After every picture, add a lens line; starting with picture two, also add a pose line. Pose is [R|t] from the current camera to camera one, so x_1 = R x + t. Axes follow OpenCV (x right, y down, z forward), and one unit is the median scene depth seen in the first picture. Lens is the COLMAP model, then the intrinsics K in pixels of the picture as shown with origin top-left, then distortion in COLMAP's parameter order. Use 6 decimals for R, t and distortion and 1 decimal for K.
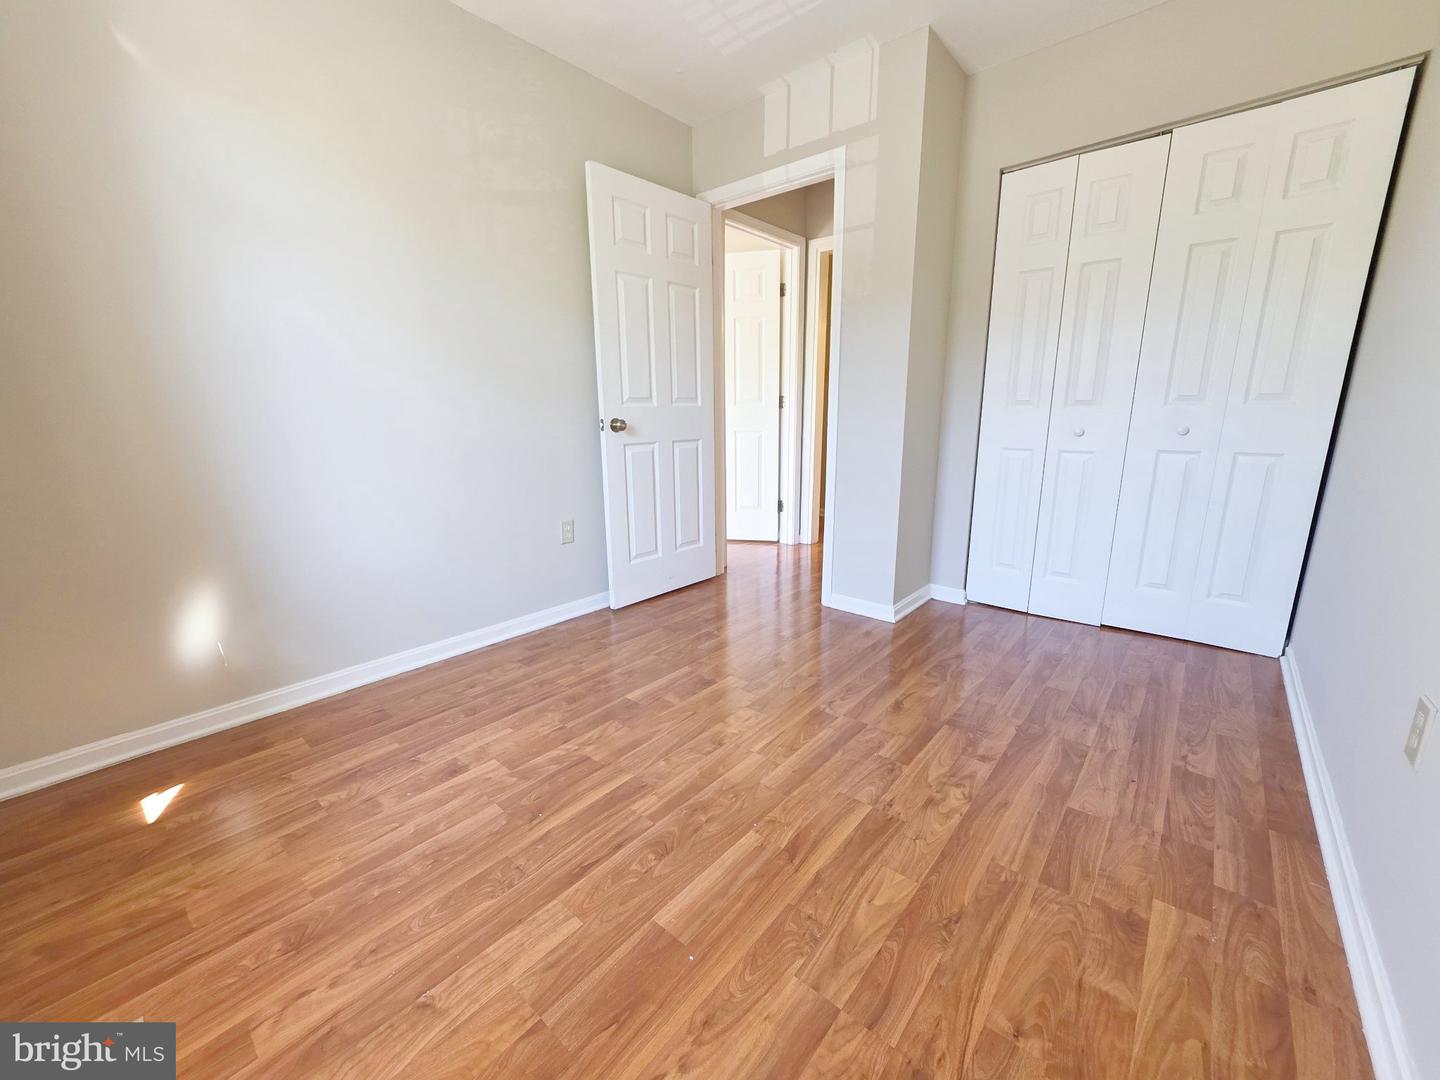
lens RADIAL K [[577.3, 0, 719.6], [0, 577.3, 532.6], [0, 0, 1]] dist [0.001546, 0.000044]
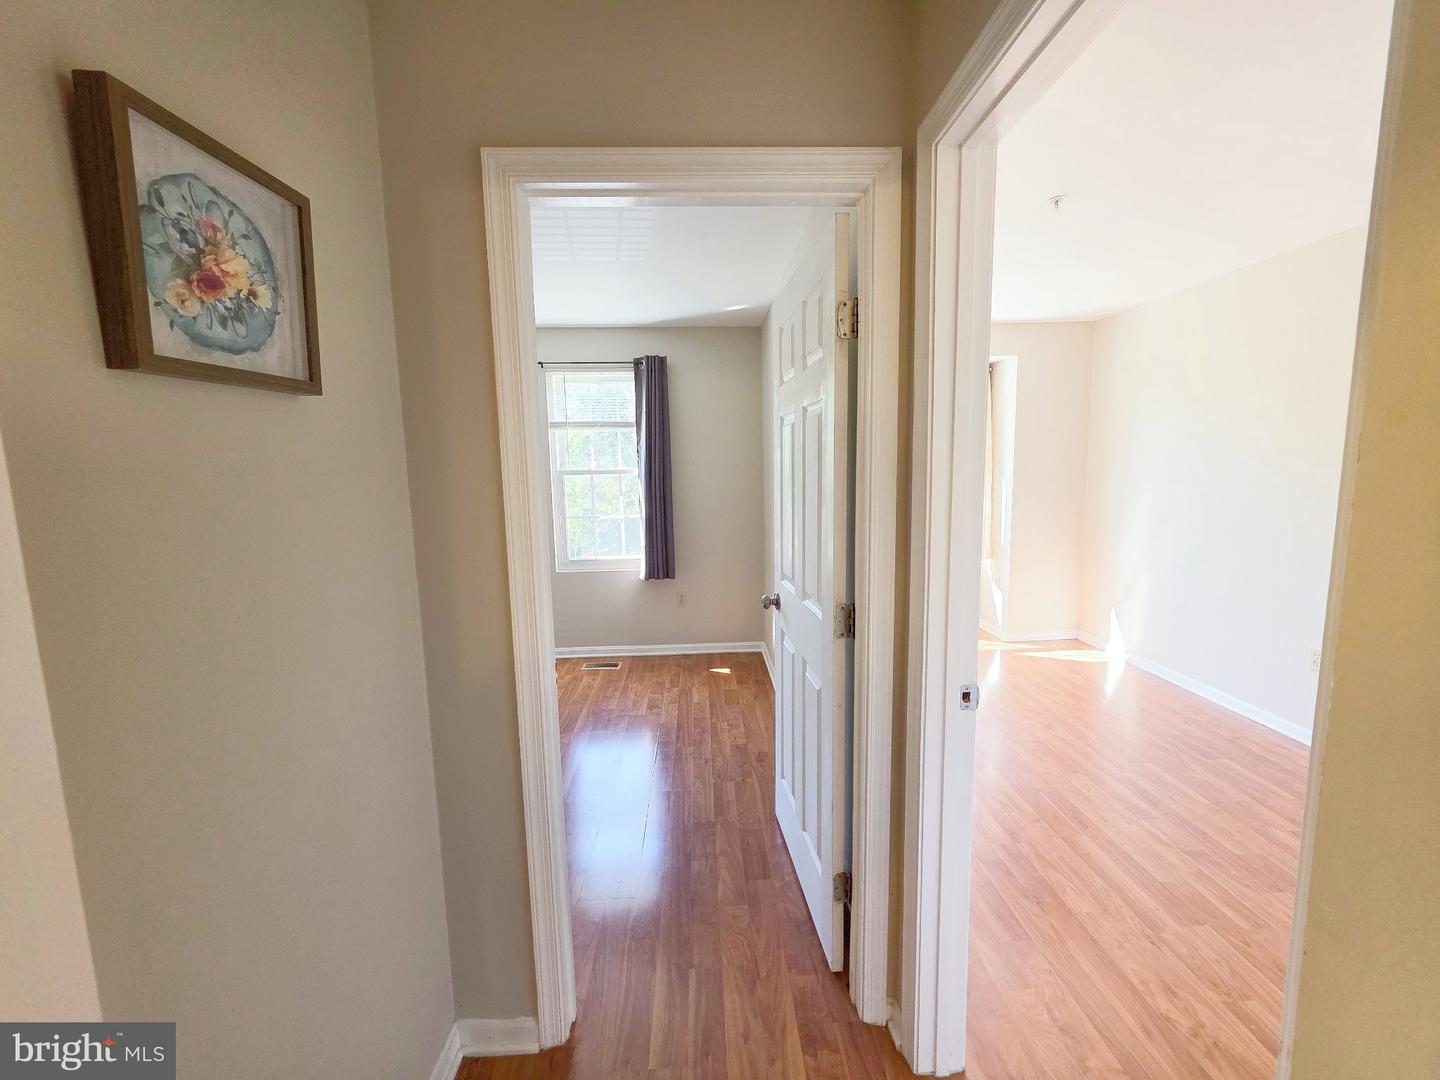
lens RADIAL K [[577.3, 0, 719.6], [0, 577.3, 532.6], [0, 0, 1]] dist [0.001546, 0.000044]
pose [[-0.738251, 0.103754, -0.666499, 0.760877], [-0.111577, 0.955703, 0.272363, -0.868542], [0.665234, 0.275439, -0.693972, 2.631905]]
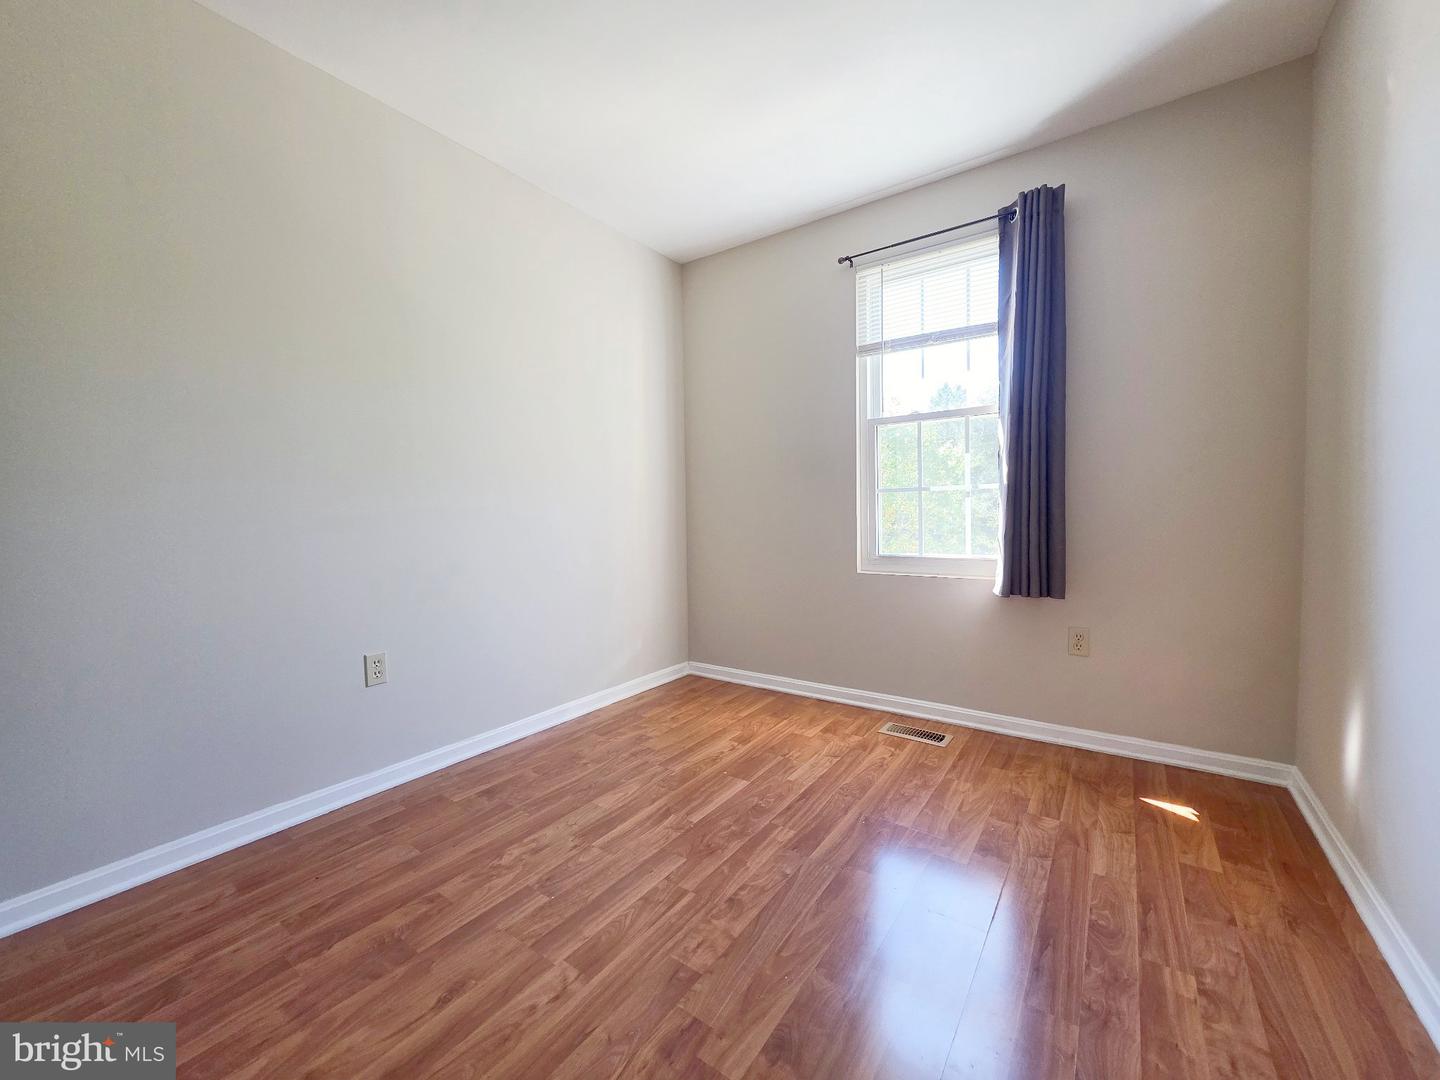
lens RADIAL K [[577.3, 0, 719.6], [0, 577.3, 532.6], [0, 0, 1]] dist [0.001546, 0.000044]
pose [[-0.995814, 0.029229, -0.086598, 0.085274], [0.007492, 0.970404, 0.241372, -0.400976], [0.091090, 0.239713, -0.966561, 1.918080]]
